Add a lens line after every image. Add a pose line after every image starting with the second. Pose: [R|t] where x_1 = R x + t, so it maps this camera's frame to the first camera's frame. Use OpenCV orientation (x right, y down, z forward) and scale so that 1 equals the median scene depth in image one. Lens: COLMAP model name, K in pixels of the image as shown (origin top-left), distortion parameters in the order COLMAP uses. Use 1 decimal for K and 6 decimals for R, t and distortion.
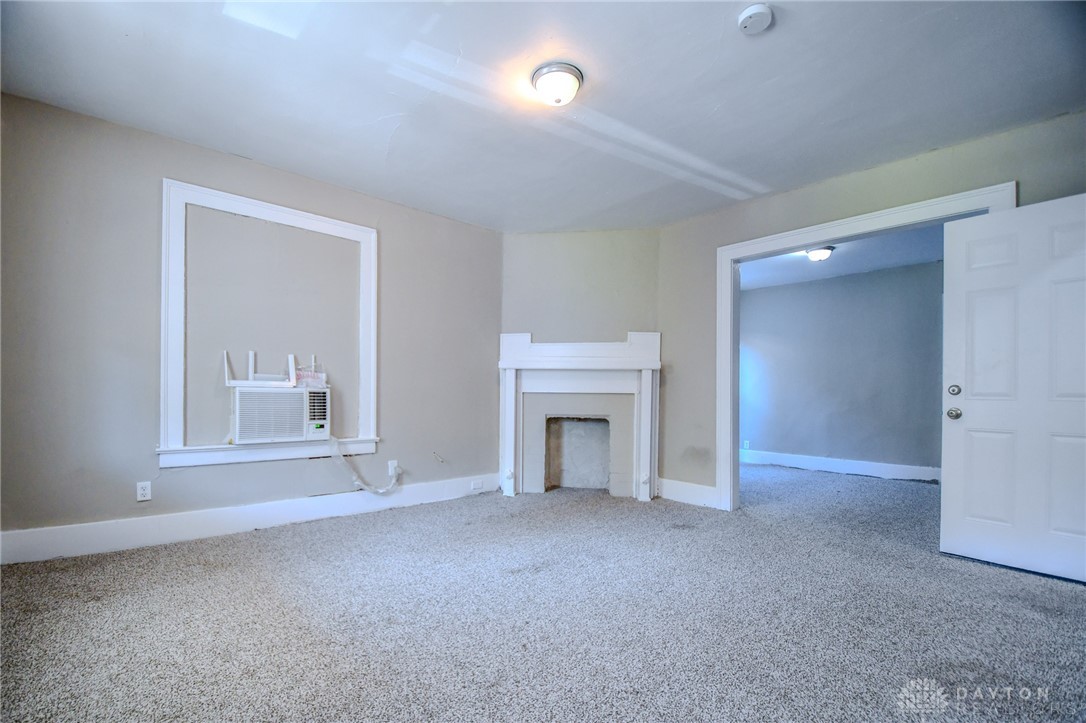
lens RADIAL K [[475.8, 0, 526.6], [0, 475.8, 391.3], [0, 0, 1]] dist [0.012869, -0.020968]
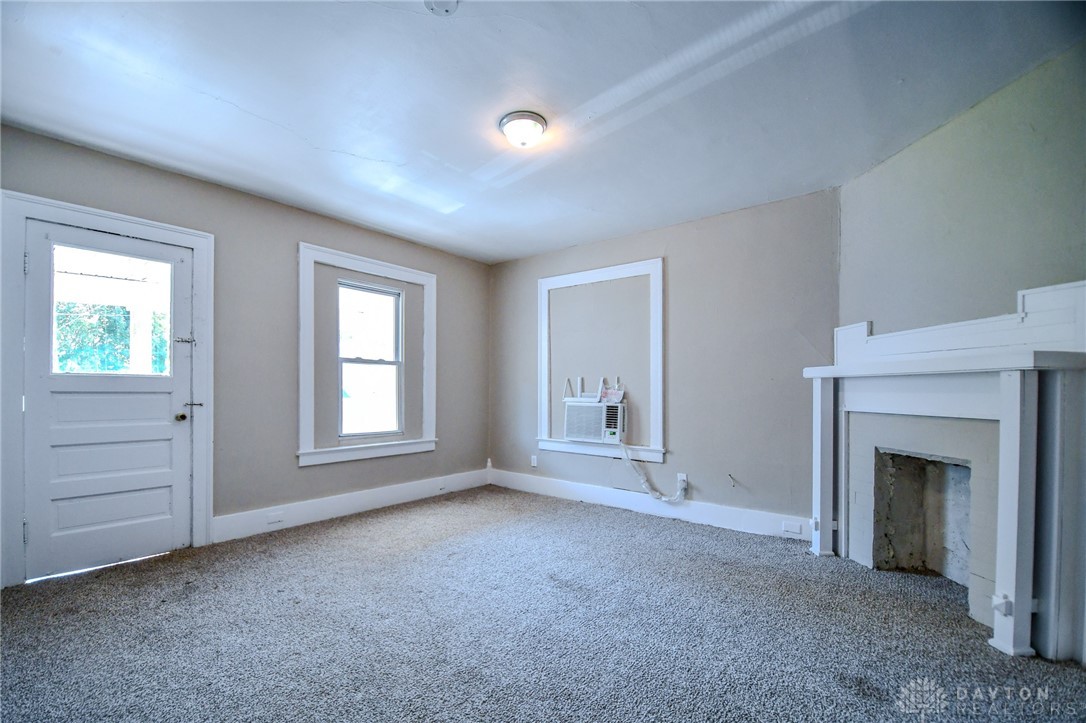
lens RADIAL K [[475.8, 0, 526.6], [0, 475.8, 391.3], [0, 0, 1]] dist [0.012869, -0.020968]
pose [[0.166328, -0.009338, -0.986026, 0.751314], [-0.000197, 0.999955, -0.009503, -0.024947], [0.986070, 0.001775, 0.166319, 0.551225]]
